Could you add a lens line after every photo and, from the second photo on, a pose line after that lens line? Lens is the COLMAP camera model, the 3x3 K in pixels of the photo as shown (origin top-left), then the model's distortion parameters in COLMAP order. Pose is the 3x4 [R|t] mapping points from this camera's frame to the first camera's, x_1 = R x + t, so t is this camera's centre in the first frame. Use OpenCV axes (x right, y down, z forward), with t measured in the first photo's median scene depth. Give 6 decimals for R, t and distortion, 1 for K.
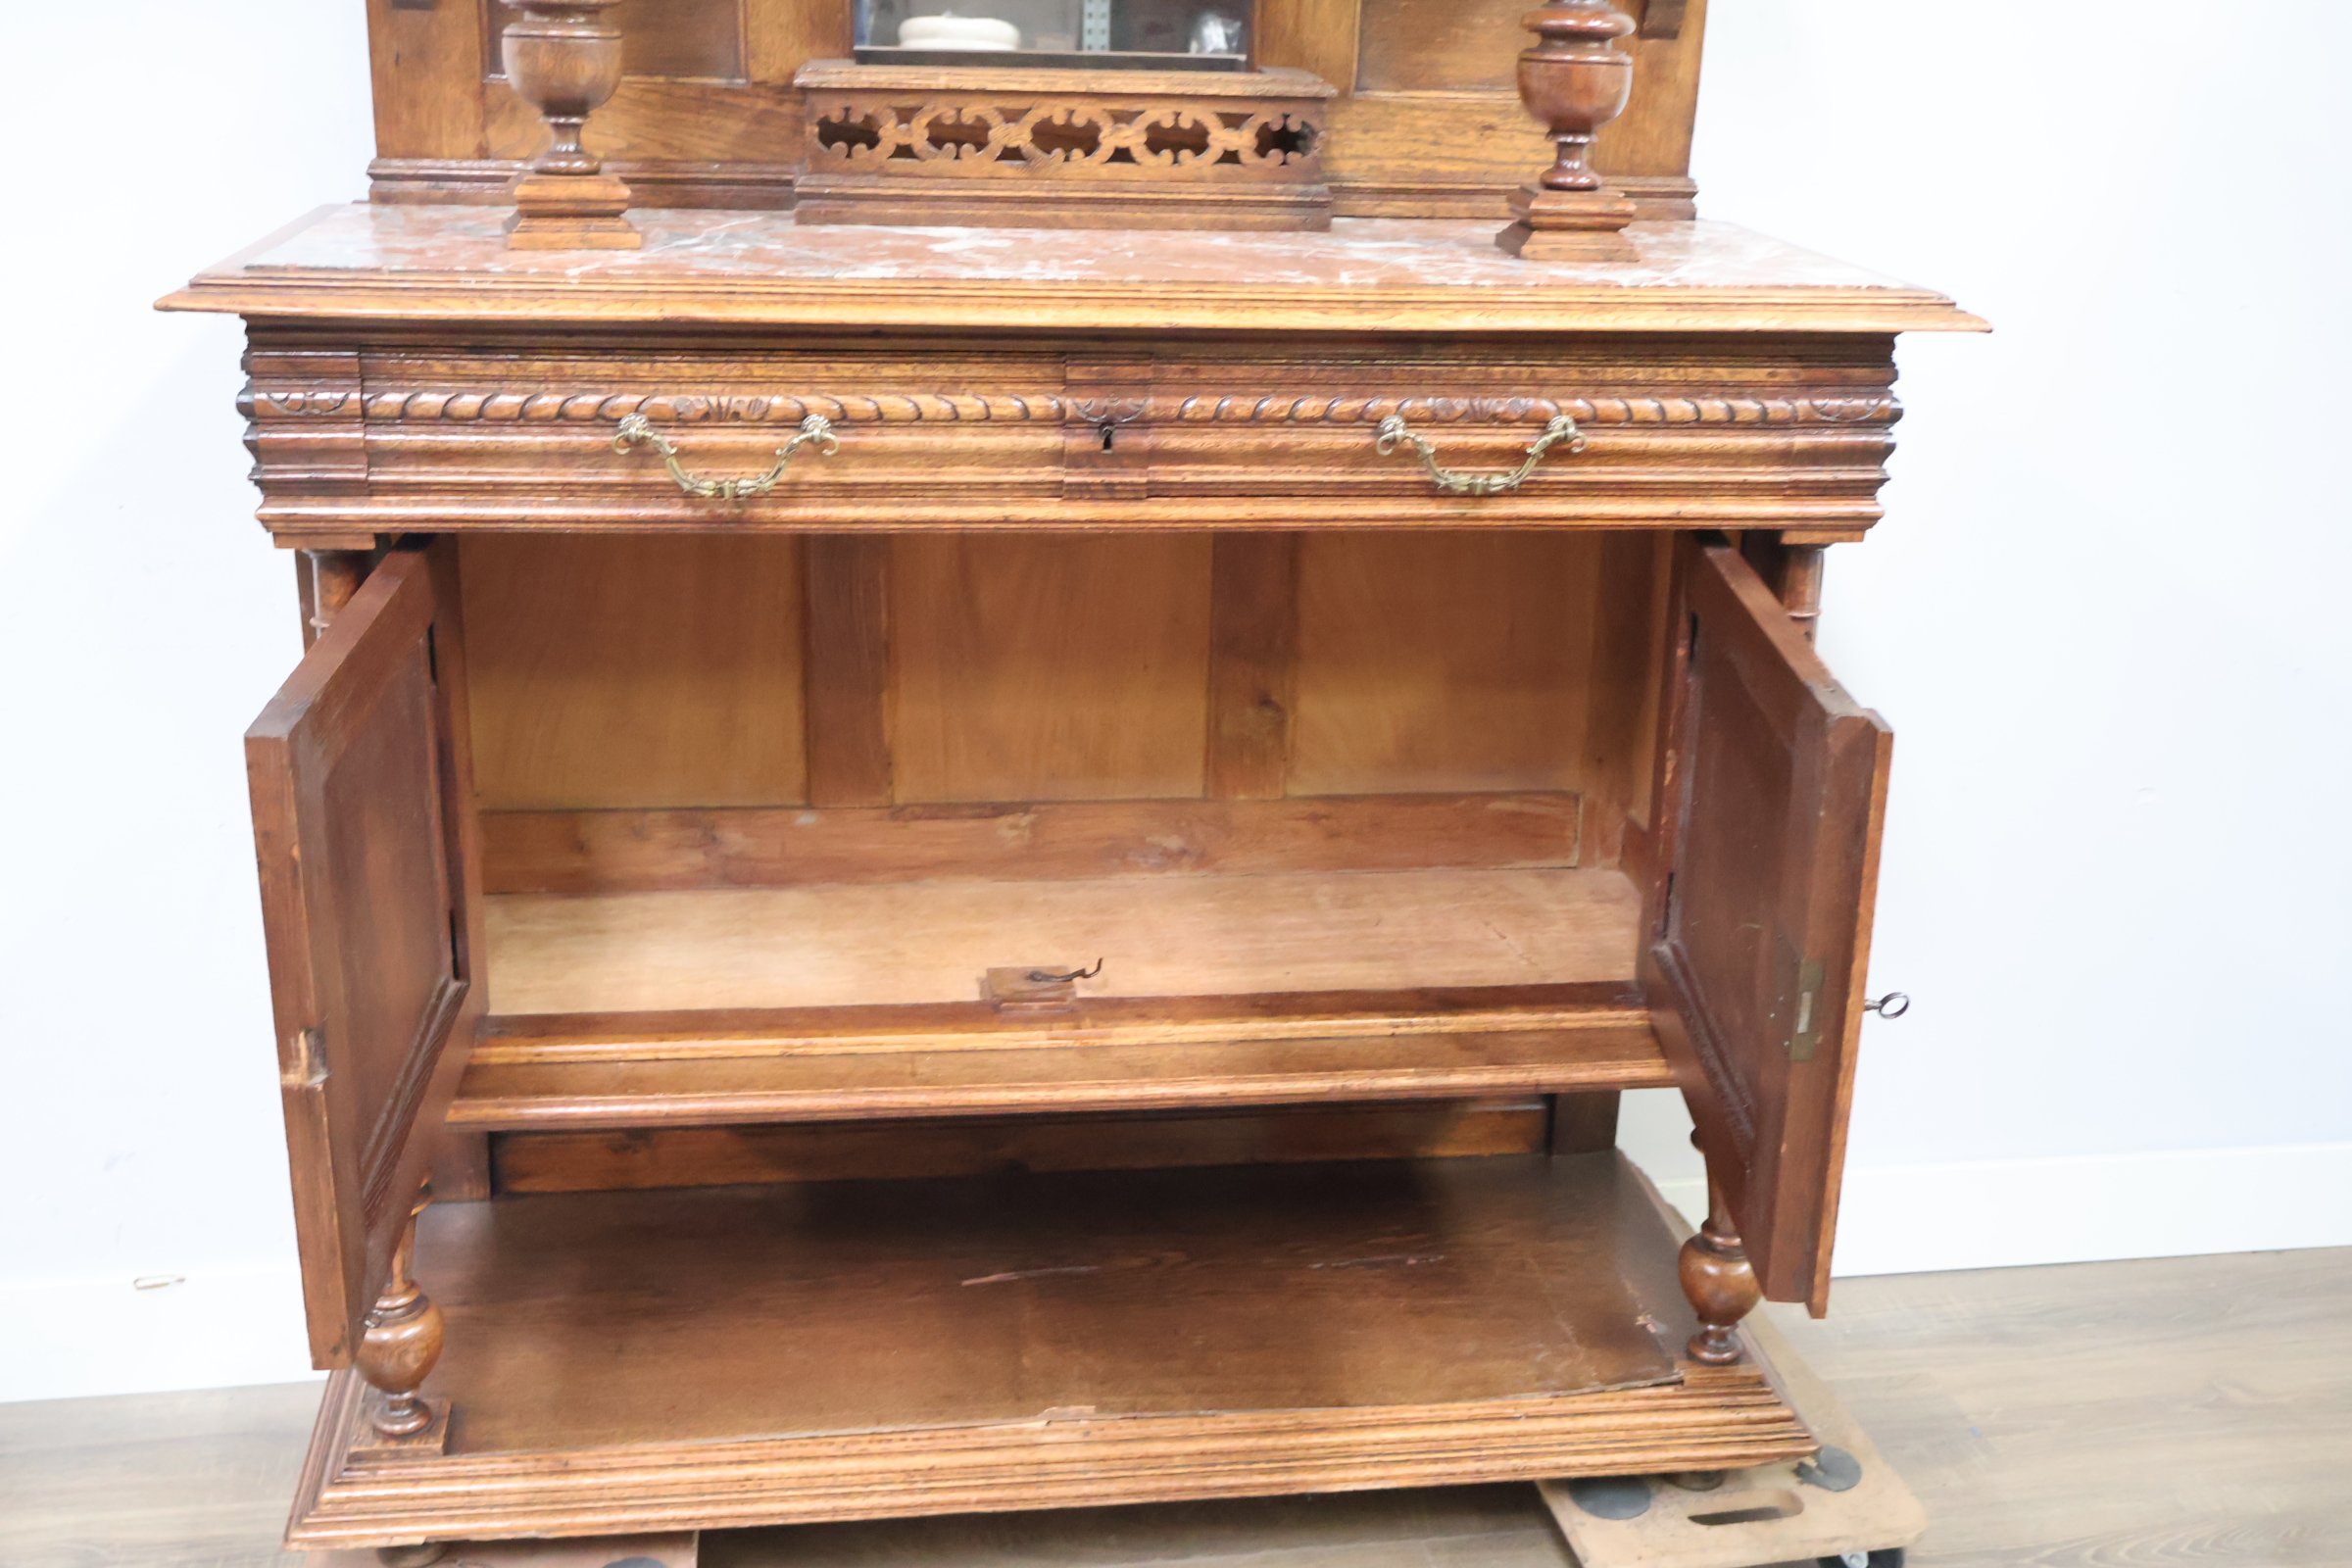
lens RADIAL K [[2603.6, 0, 1173.2], [0, 2603.6, 789.9], [0, 0, 1]] dist [0.018101, 0.000000]
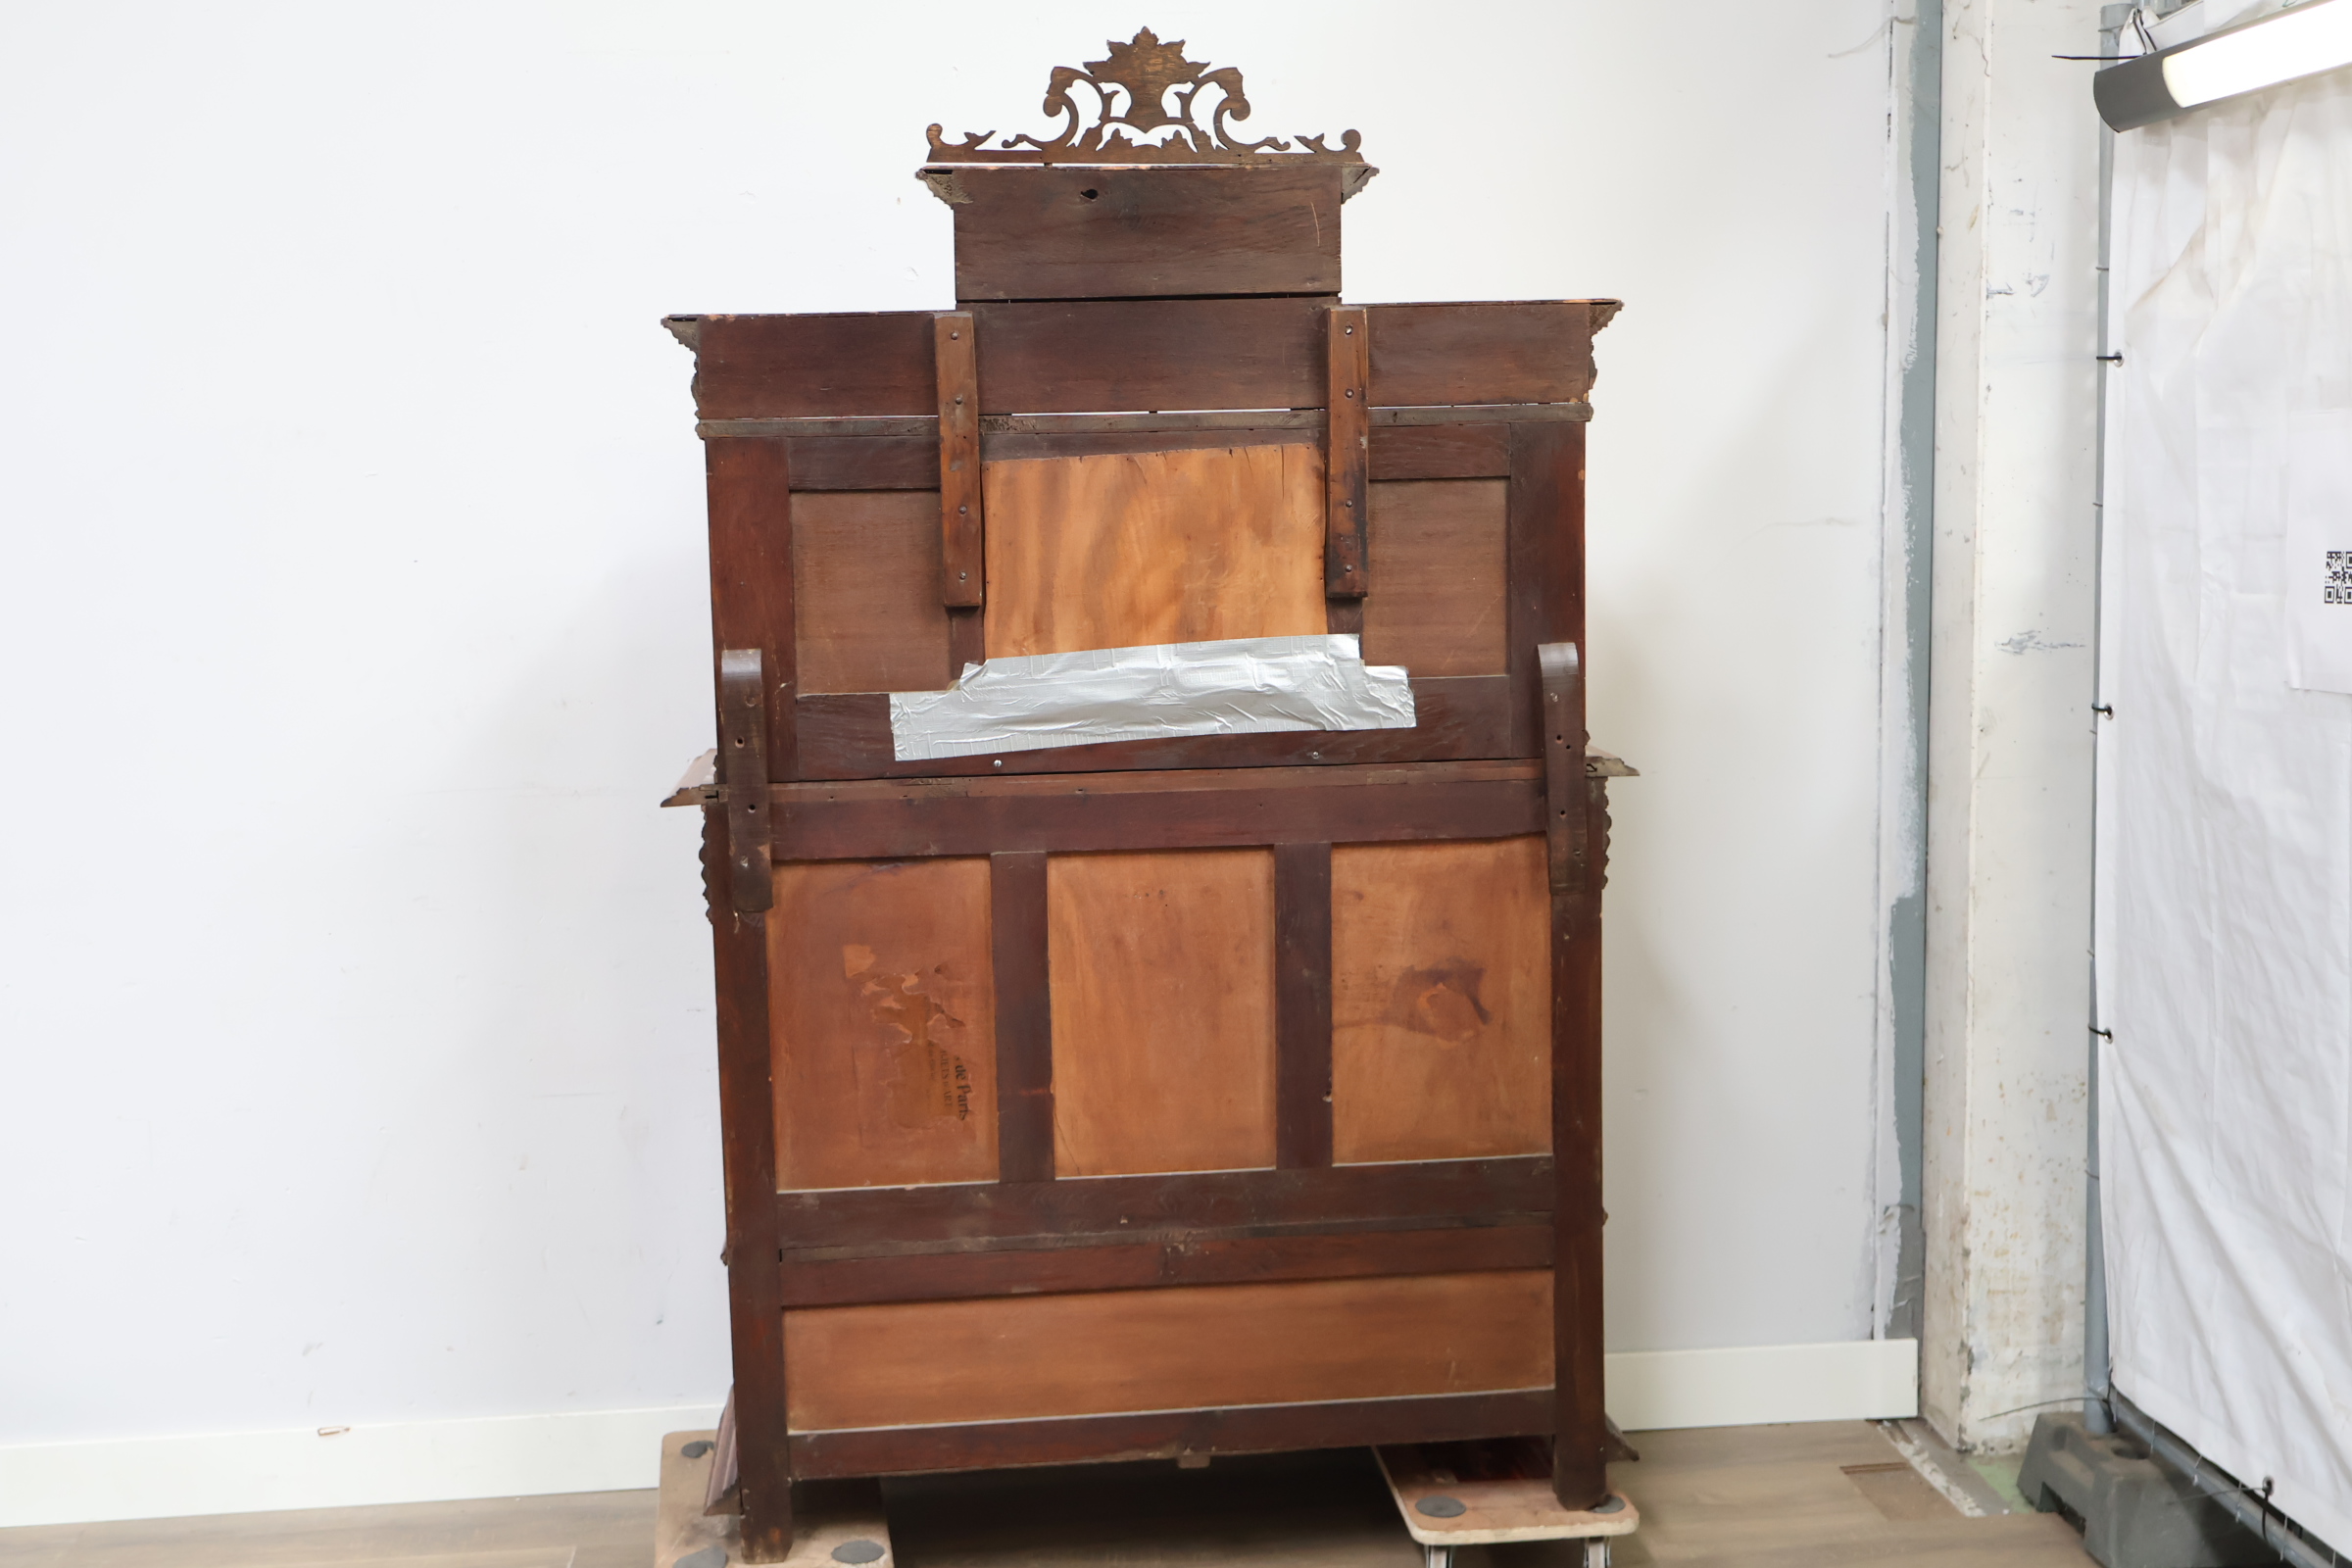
lens RADIAL K [[2603.6, 0, 1176.1], [0, 2603.6, 791.6], [0, 0, 1]] dist [0.018101, 0.000000]
pose [[0.995851, -0.037291, -0.083009, 0.311856], [0.020258, 0.980136, -0.197291, 0.157984], [0.088718, 0.194791, 0.976824, -0.672340]]
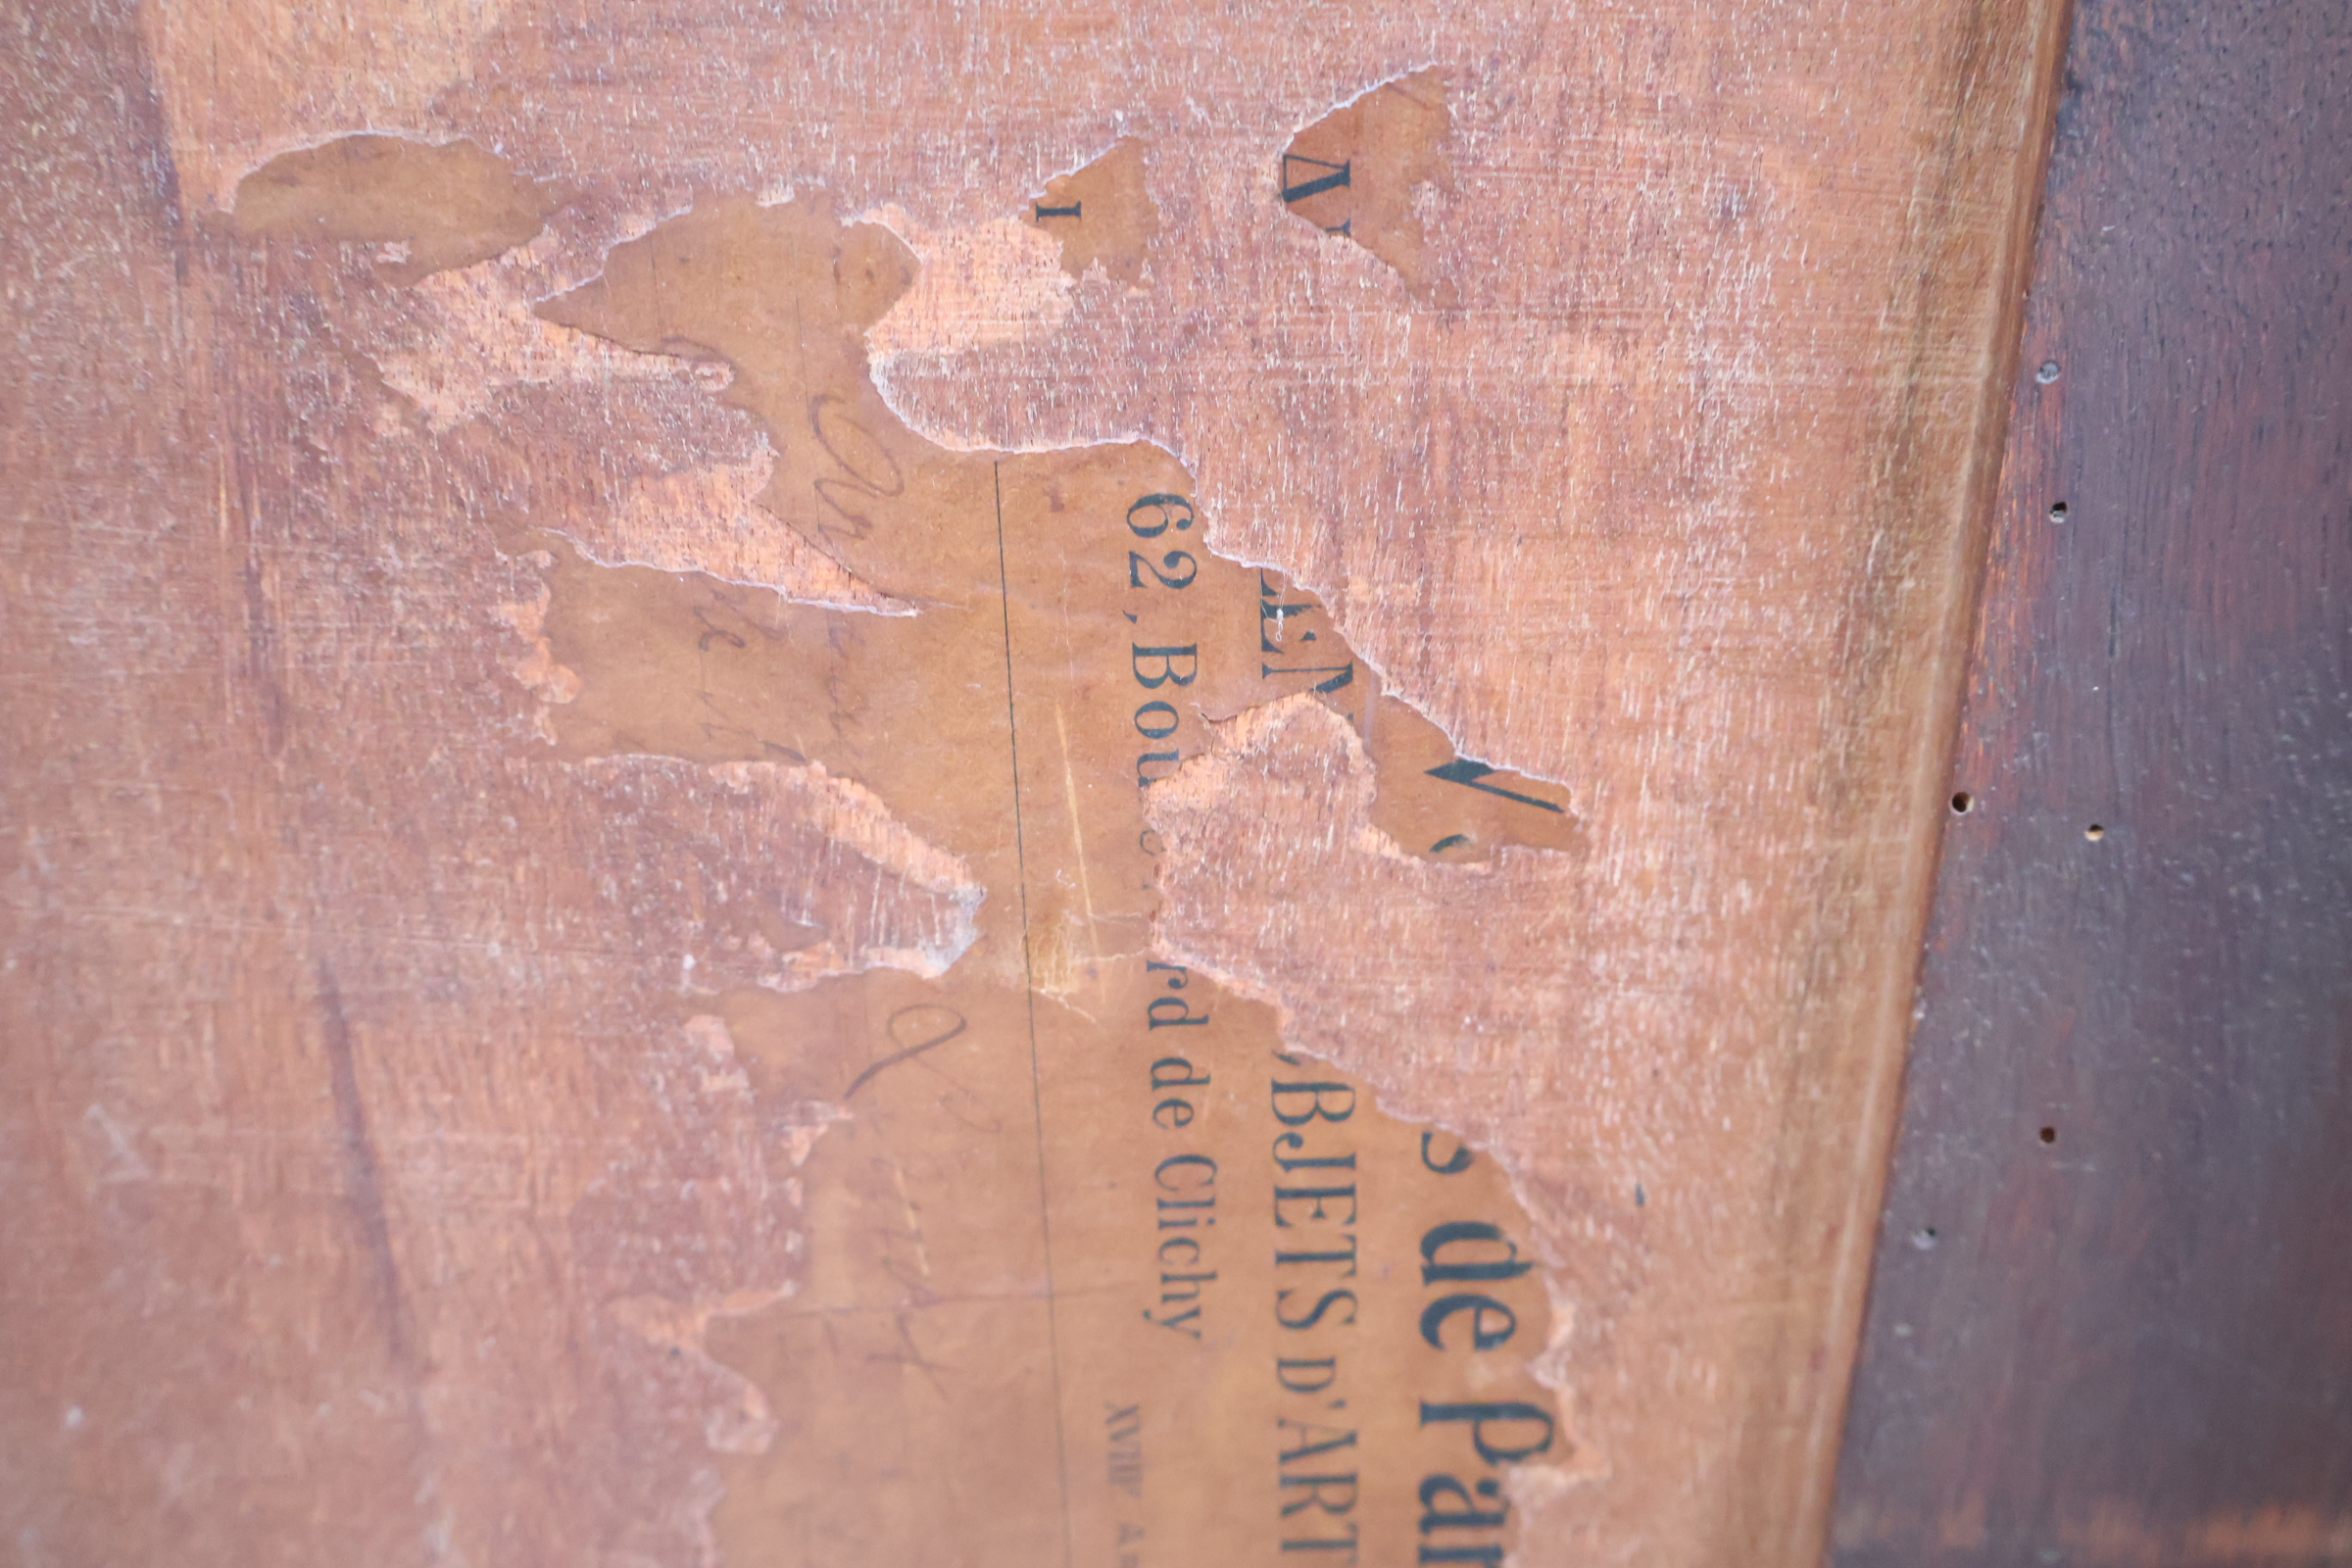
lens RADIAL K [[2603.6, 0, 1177.7], [0, 2603.6, 783.6], [0, 0, 1]] dist [0.018101, 0.000000]
pose [[0.983365, 0.070497, -0.167403, 0.042976], [-0.055369, 0.994090, 0.093378, -0.037037], [0.172997, -0.082556, 0.981456, 0.784297]]
